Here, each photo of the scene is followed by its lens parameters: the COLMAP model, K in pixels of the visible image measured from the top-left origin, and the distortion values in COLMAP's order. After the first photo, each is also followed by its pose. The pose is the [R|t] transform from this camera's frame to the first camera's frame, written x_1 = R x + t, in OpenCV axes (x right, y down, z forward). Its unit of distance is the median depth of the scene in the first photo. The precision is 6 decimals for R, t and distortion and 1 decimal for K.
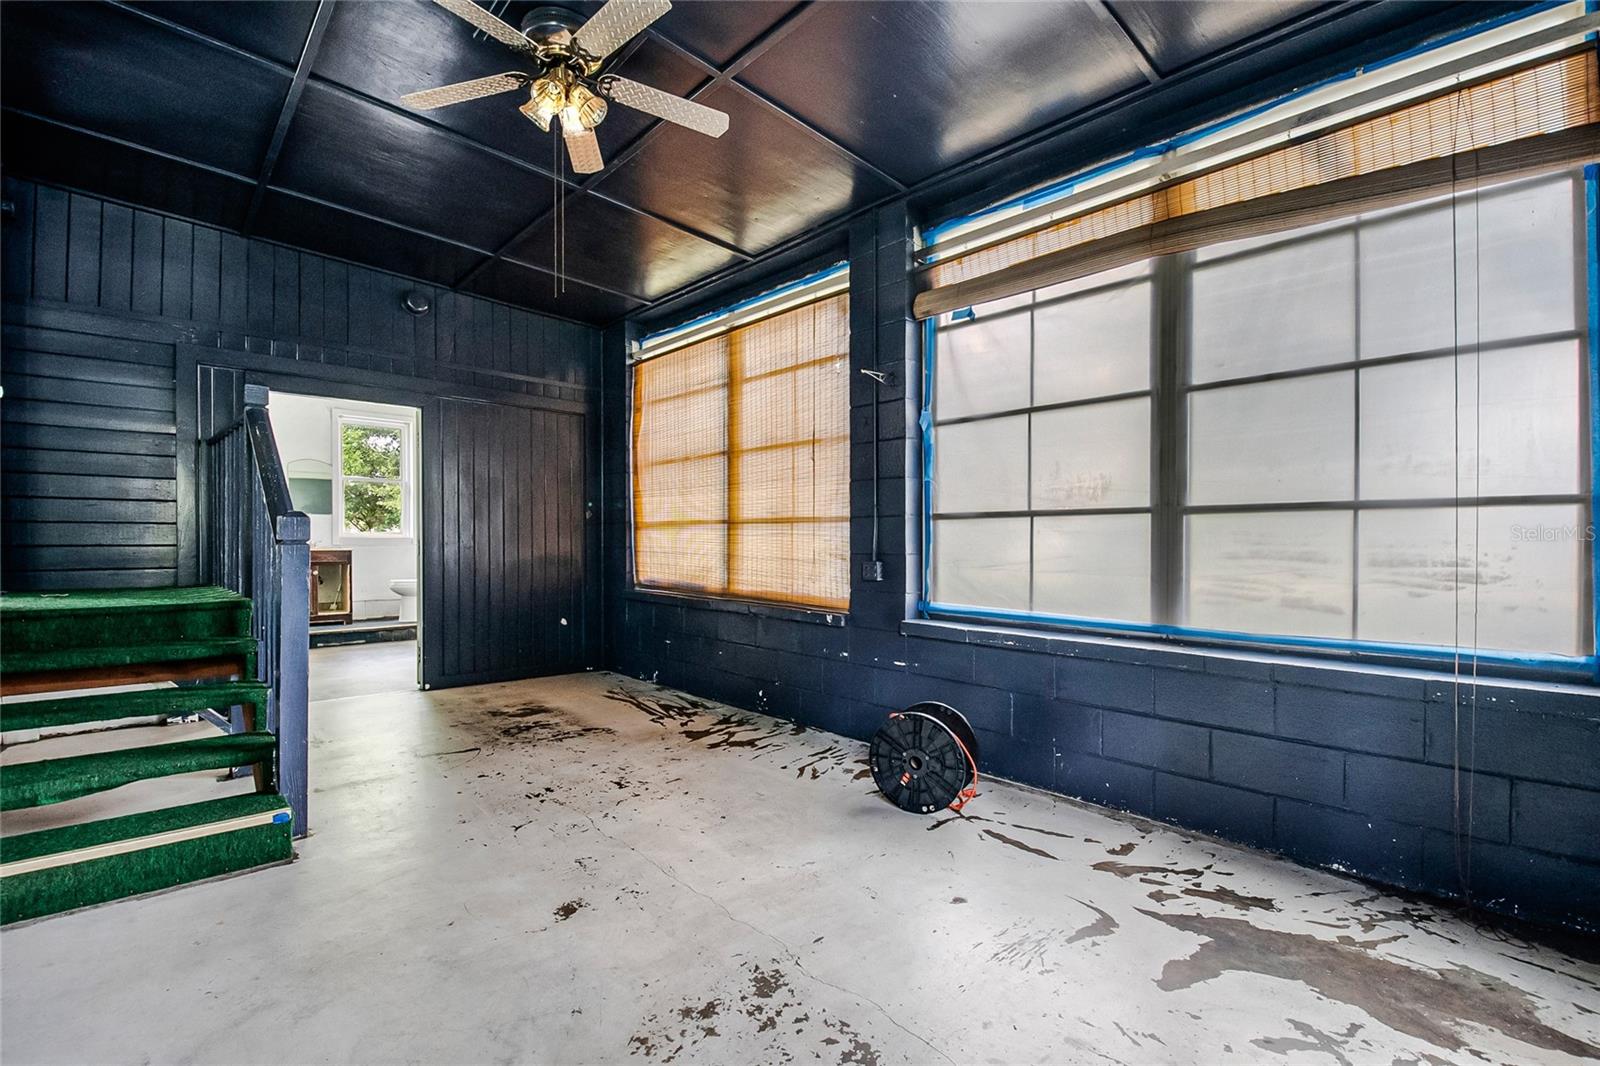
lens RADIAL K [[702.8, 0, 803.8], [0, 702.8, 543.8], [0, 0, 1]] dist [0.017480, -0.000437]
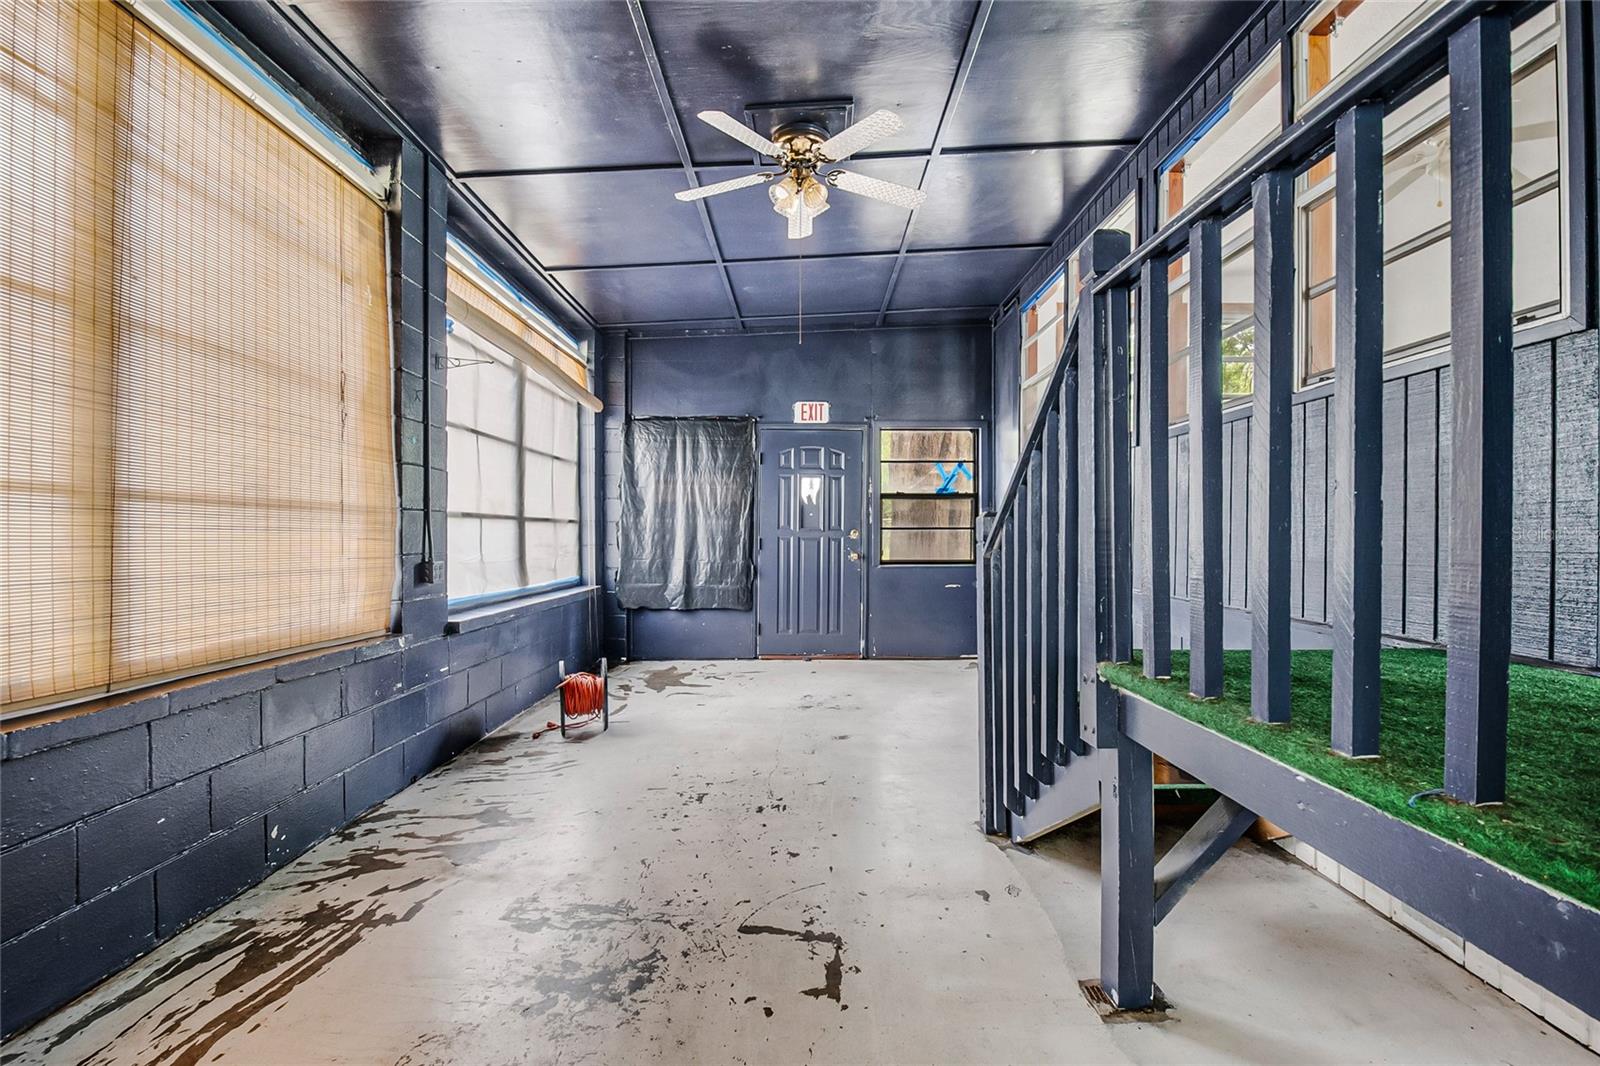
lens RADIAL K [[702.8, 0, 803.8], [0, 702.8, 543.8], [0, 0, 1]] dist [0.017480, -0.000437]
pose [[-0.723286, -0.007670, 0.690506, -0.755478], [0.003118, 0.999892, 0.014373, -0.008648], [-0.690541, 0.012549, -0.723184, 1.183430]]
